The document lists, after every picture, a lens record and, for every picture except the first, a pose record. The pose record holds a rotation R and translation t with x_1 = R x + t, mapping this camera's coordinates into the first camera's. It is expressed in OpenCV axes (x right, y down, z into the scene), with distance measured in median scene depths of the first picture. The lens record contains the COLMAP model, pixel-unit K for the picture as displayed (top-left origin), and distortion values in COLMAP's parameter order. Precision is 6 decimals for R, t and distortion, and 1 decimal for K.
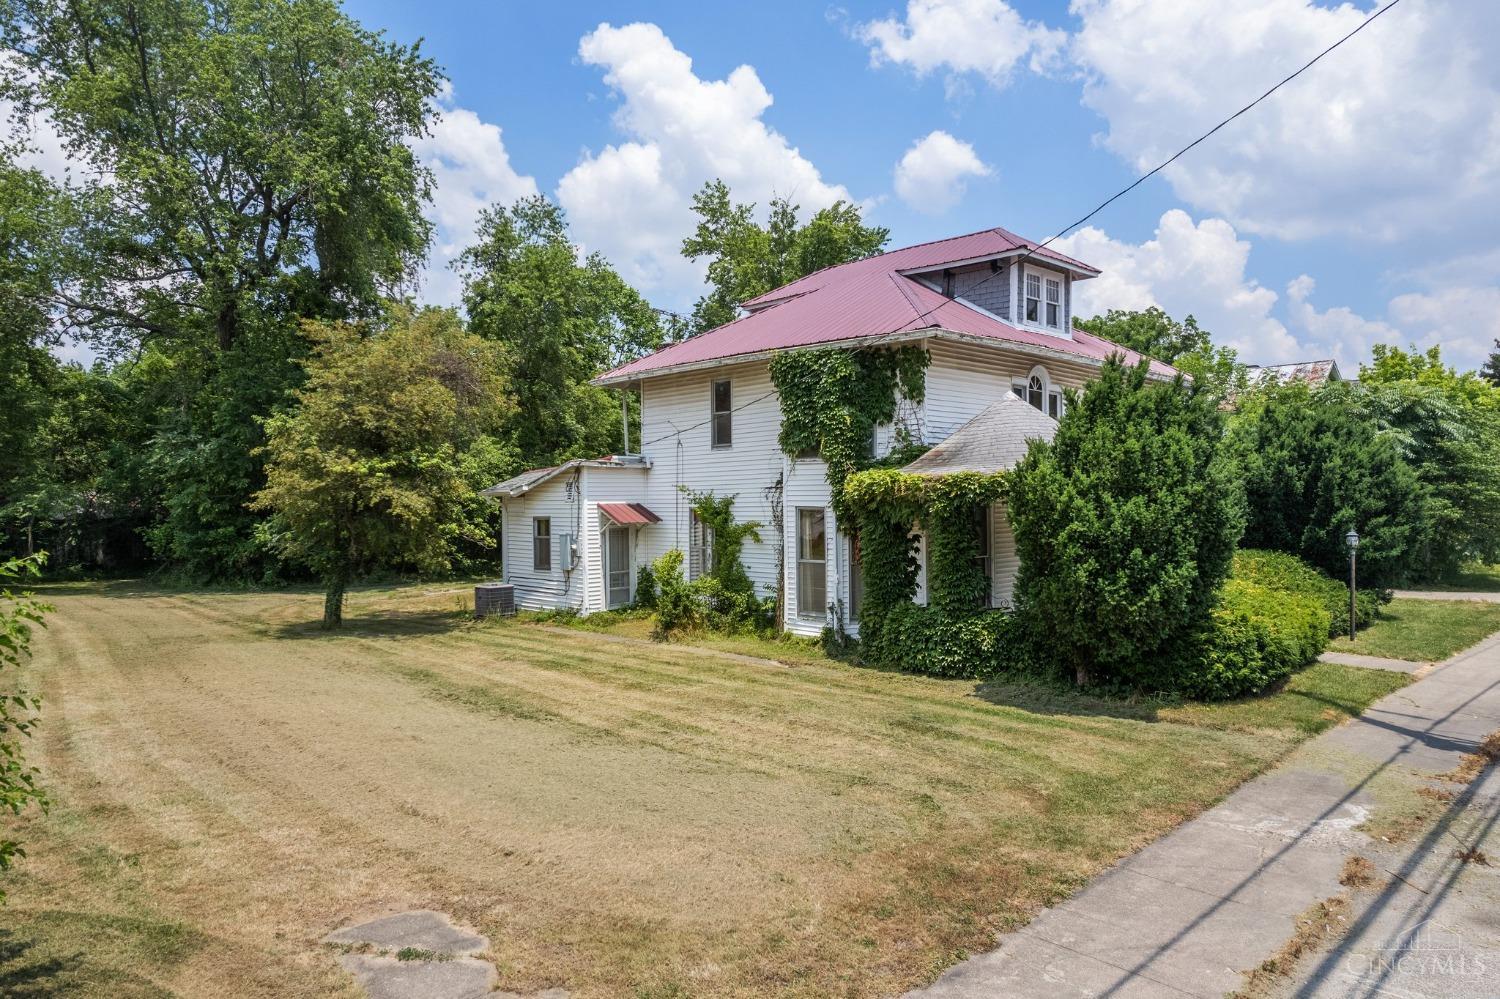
lens RADIAL K [[965.3, 0, 756.2], [0, 965.3, 526.2], [0, 0, 1]] dist [-0.080453, 0.060170]
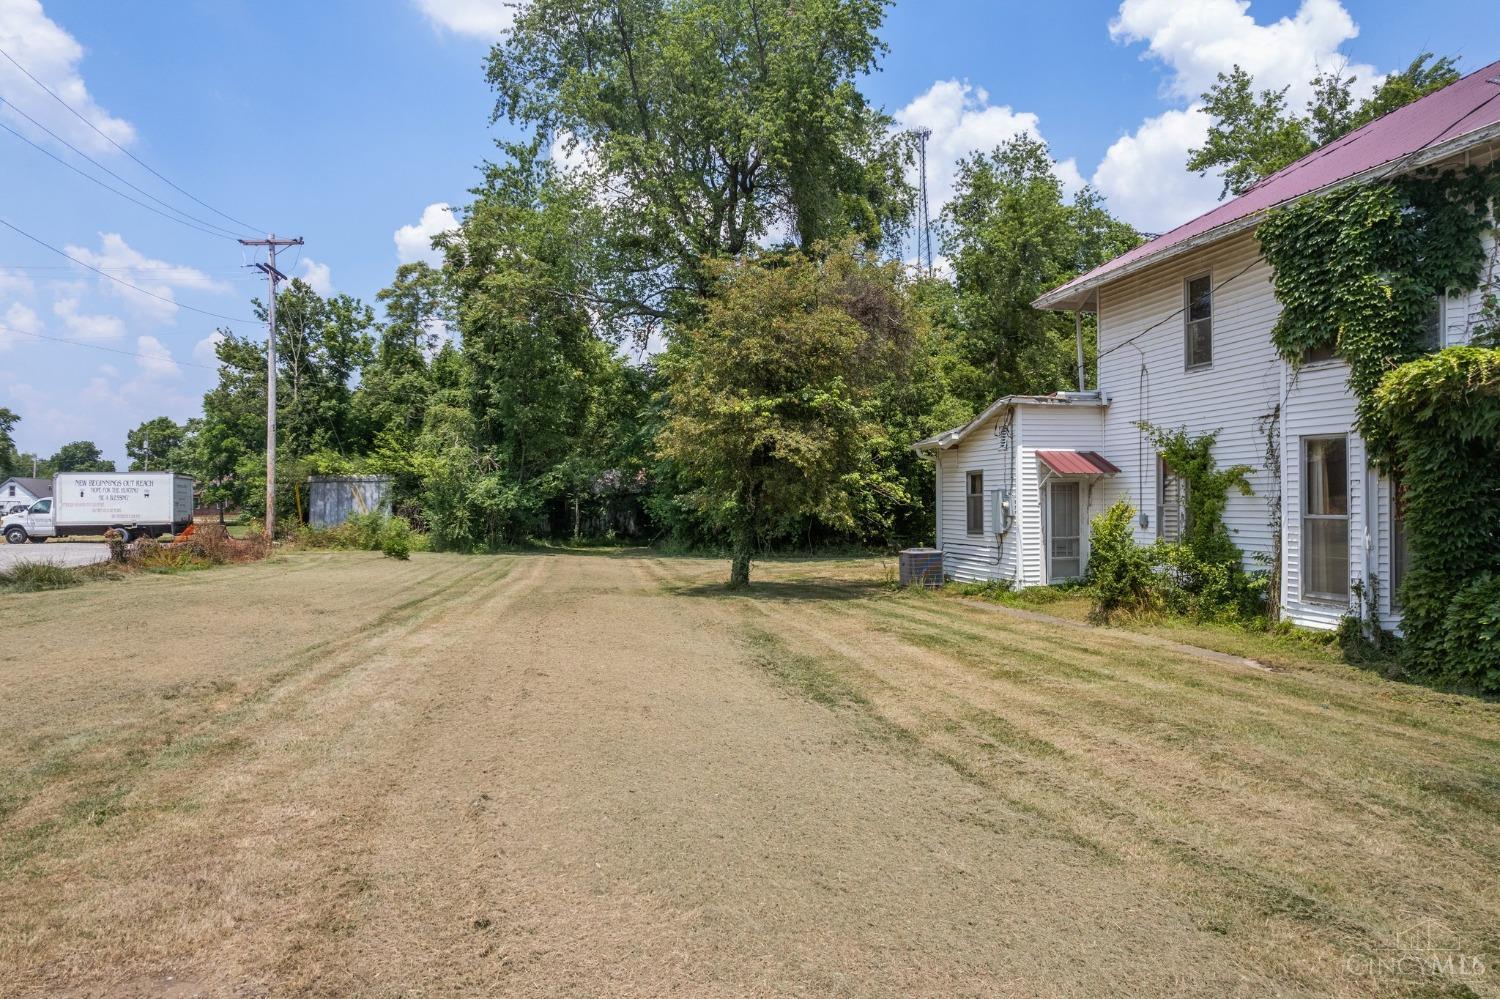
lens RADIAL K [[954.6, 0, 749.2], [0, 954.6, 512.2], [0, 0, 1]] dist [-0.079642, 0.065718]
pose [[0.848439, 0.008825, -0.529220, 0.058976], [-0.013695, 0.999892, -0.005283, 0.040592], [0.529116, 0.011730, 0.848468, 0.235242]]
